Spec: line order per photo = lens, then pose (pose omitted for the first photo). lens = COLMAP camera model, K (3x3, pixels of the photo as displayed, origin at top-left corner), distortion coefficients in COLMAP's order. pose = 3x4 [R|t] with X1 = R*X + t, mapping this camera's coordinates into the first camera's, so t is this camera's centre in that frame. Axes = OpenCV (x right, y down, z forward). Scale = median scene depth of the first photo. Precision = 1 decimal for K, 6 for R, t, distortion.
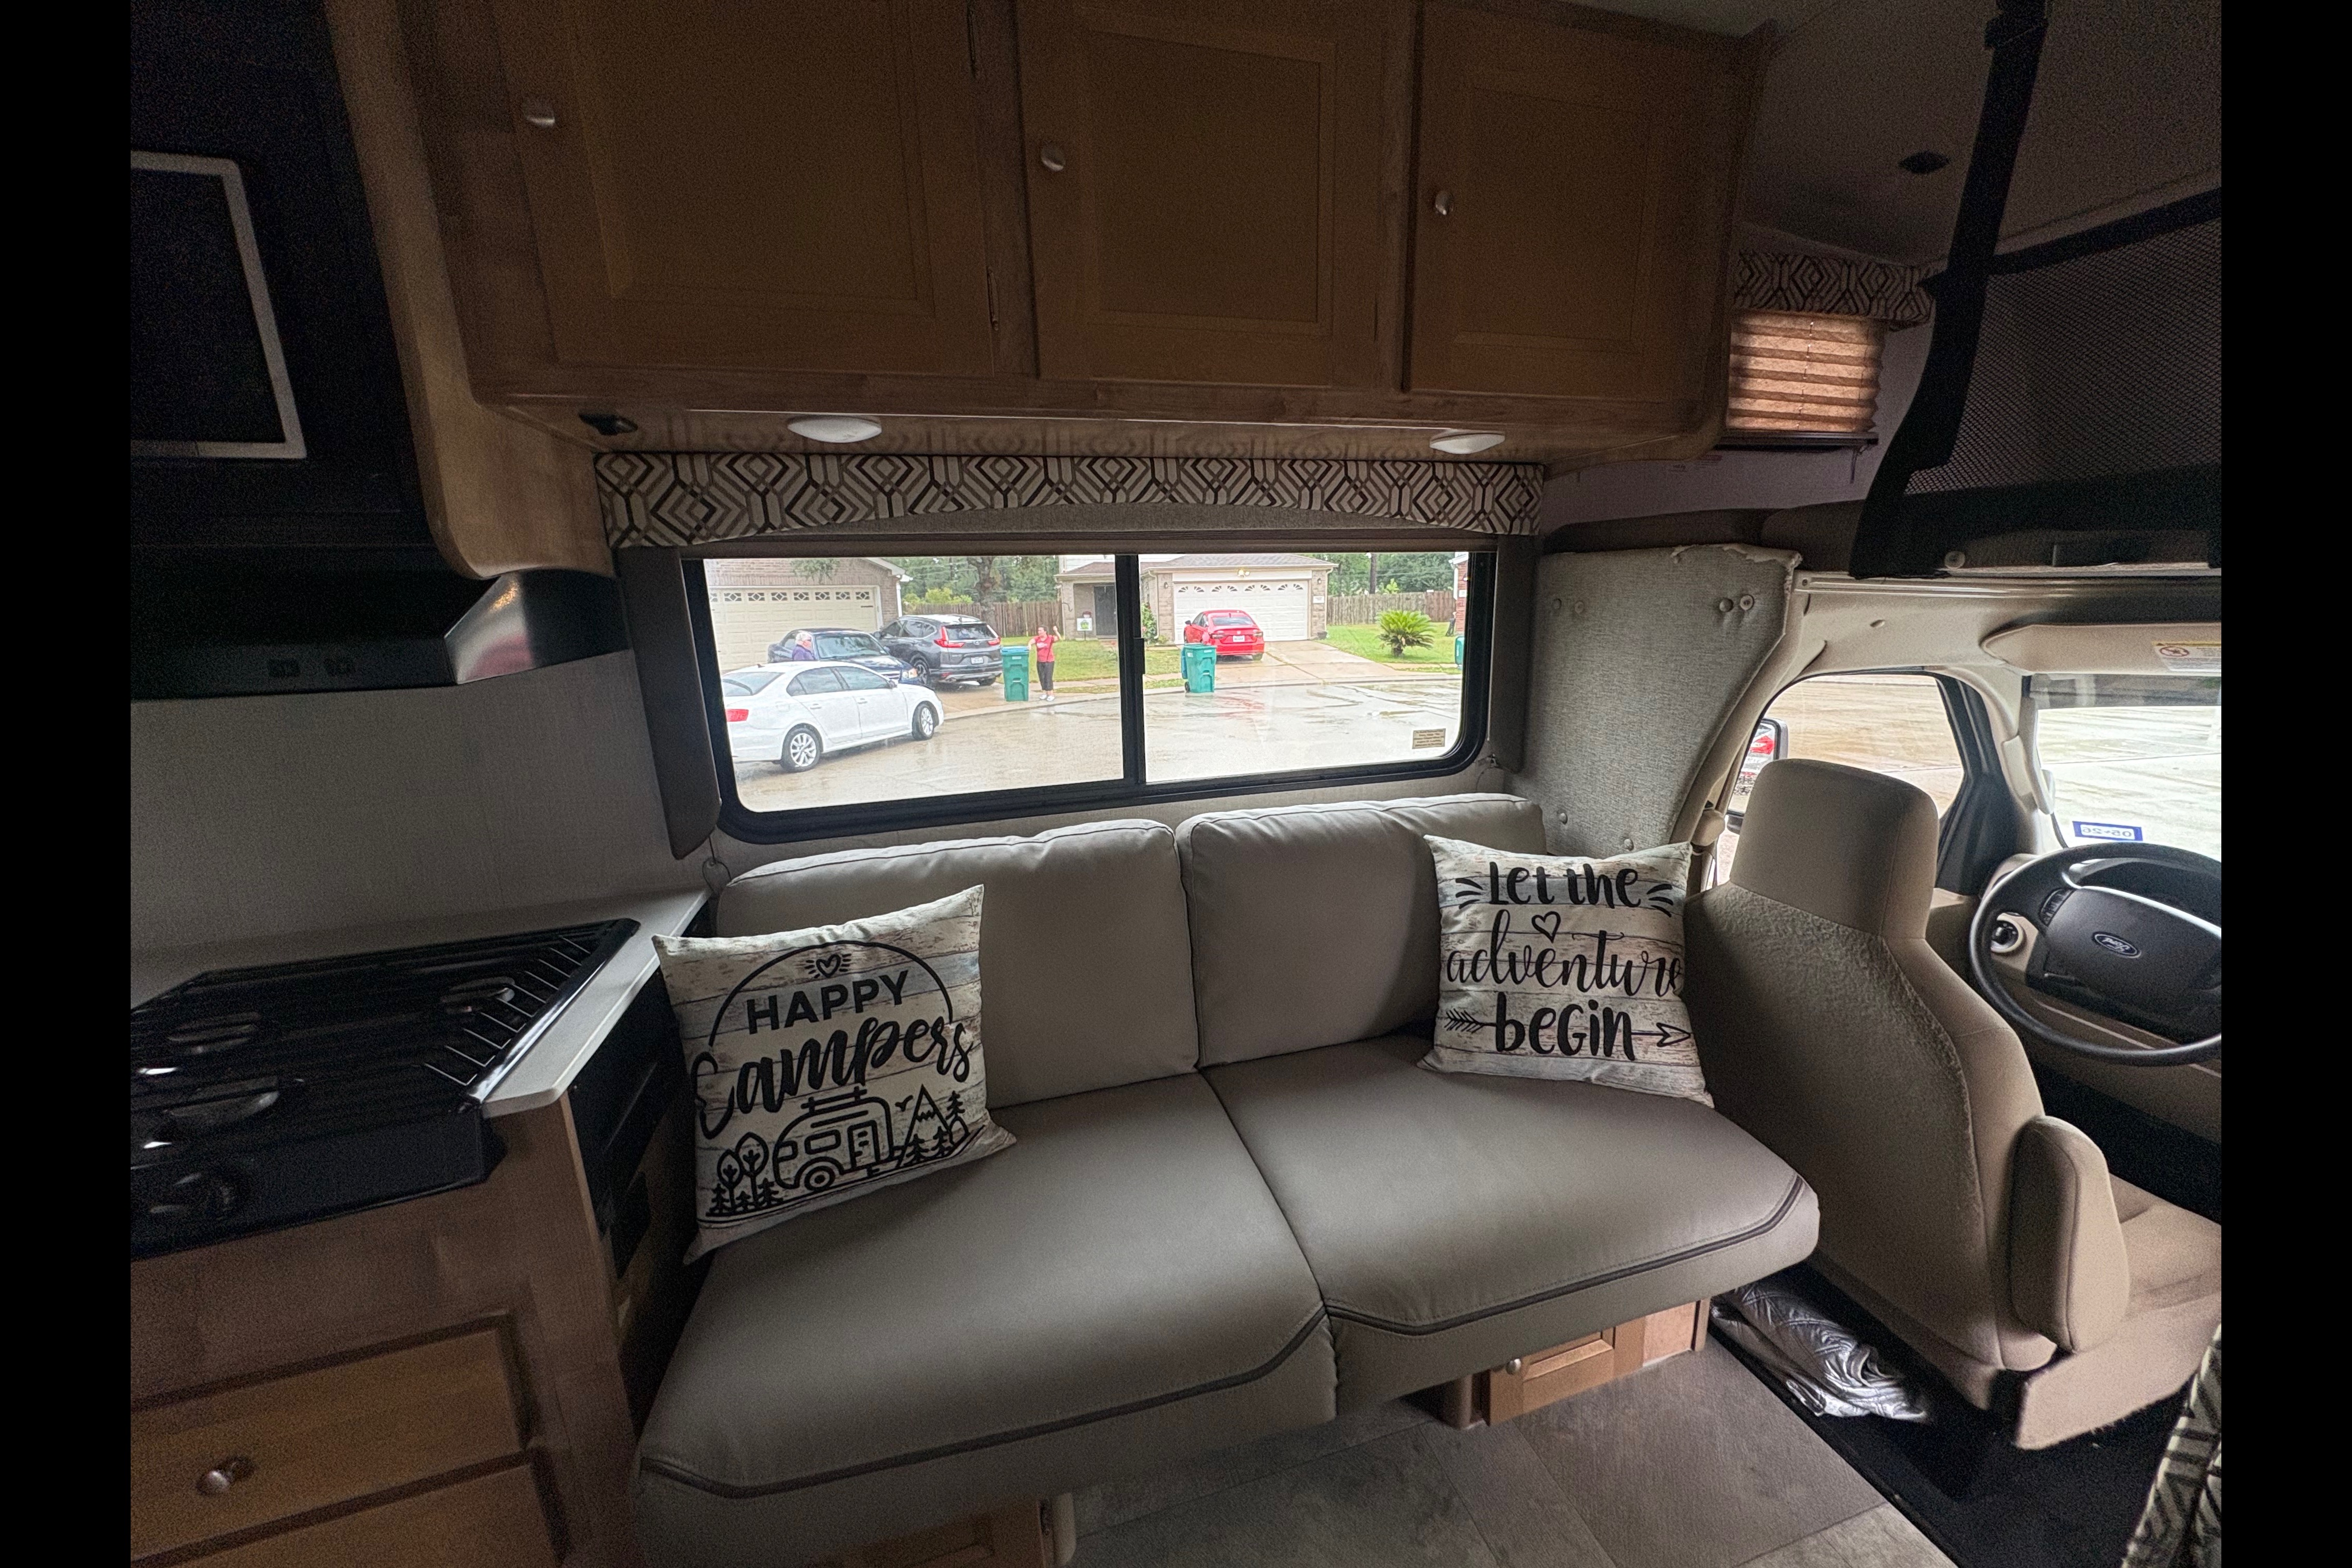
lens RADIAL K [[835.2, 0, 1177.4], [0, 835.2, 779.8], [0, 0, 1]] dist [-0.000370, -0.000075]
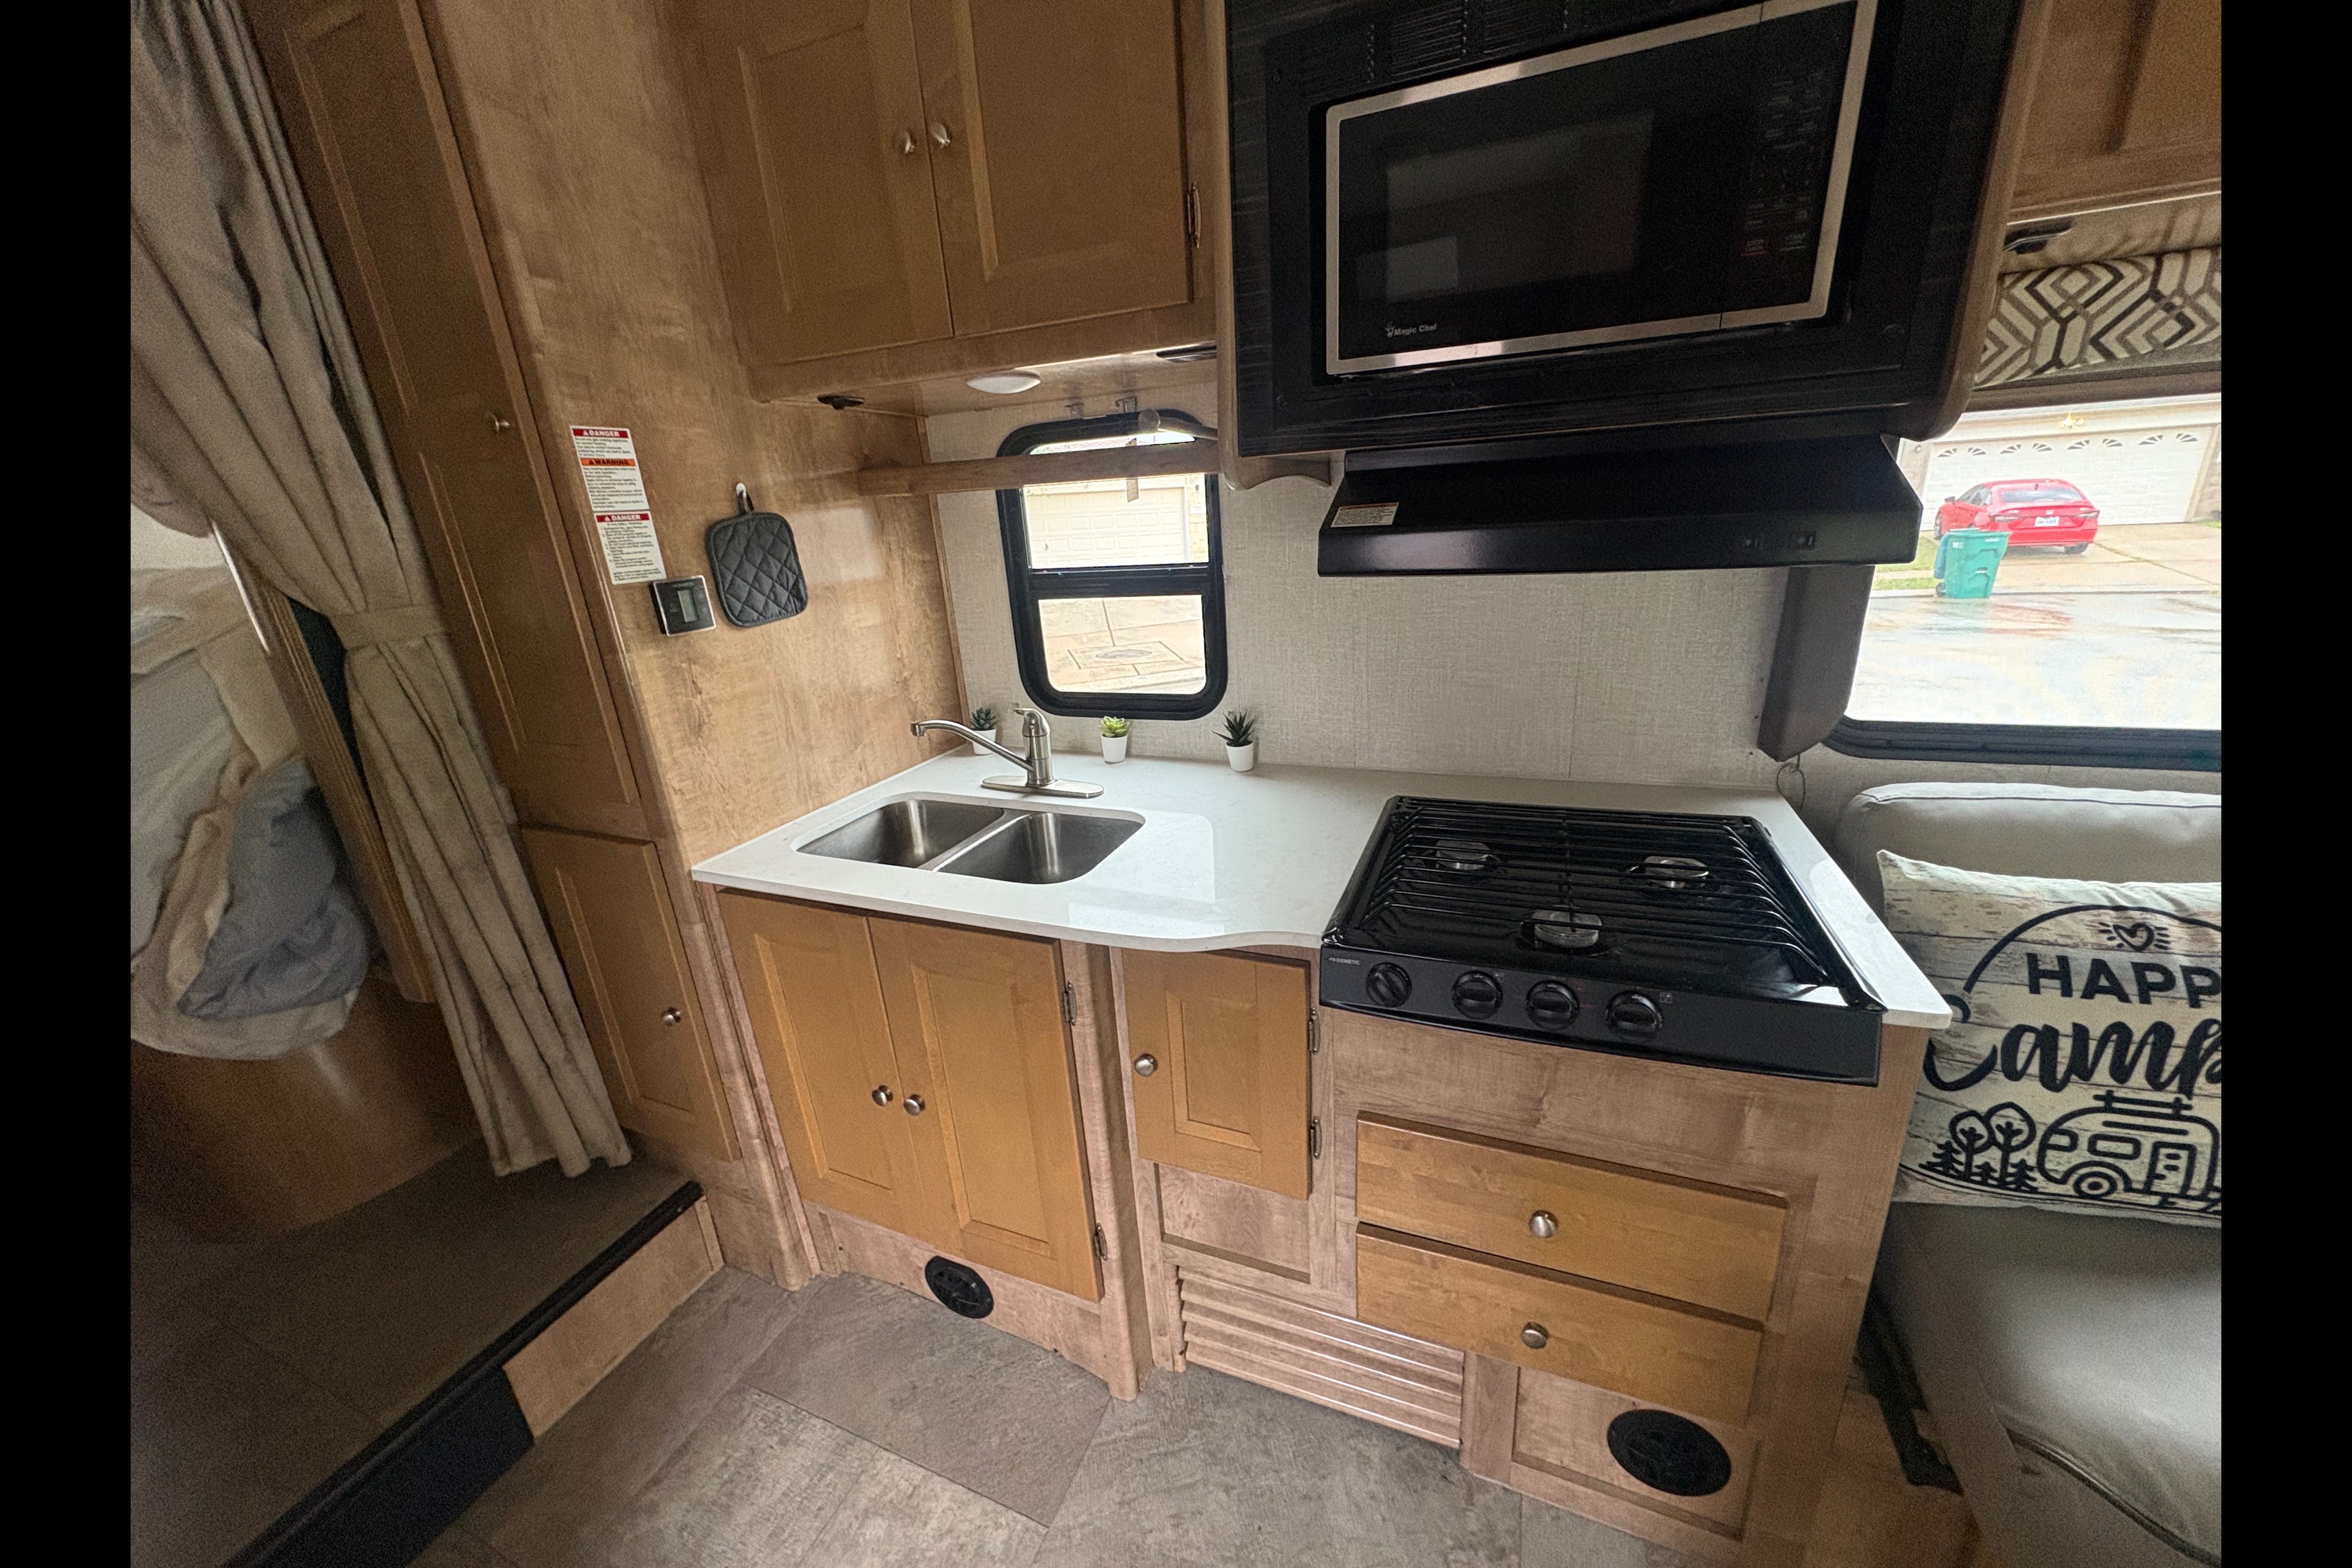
lens RADIAL K [[835.2, 0, 1178.1], [0, 835.2, 780.8], [0, 0, 1]] dist [-0.000370, -0.000075]
pose [[0.773675, 0.177874, -0.608101, -0.691417], [-0.098640, 0.981896, 0.161714, 0.041488], [0.625857, -0.065131, 0.777214, -0.178691]]
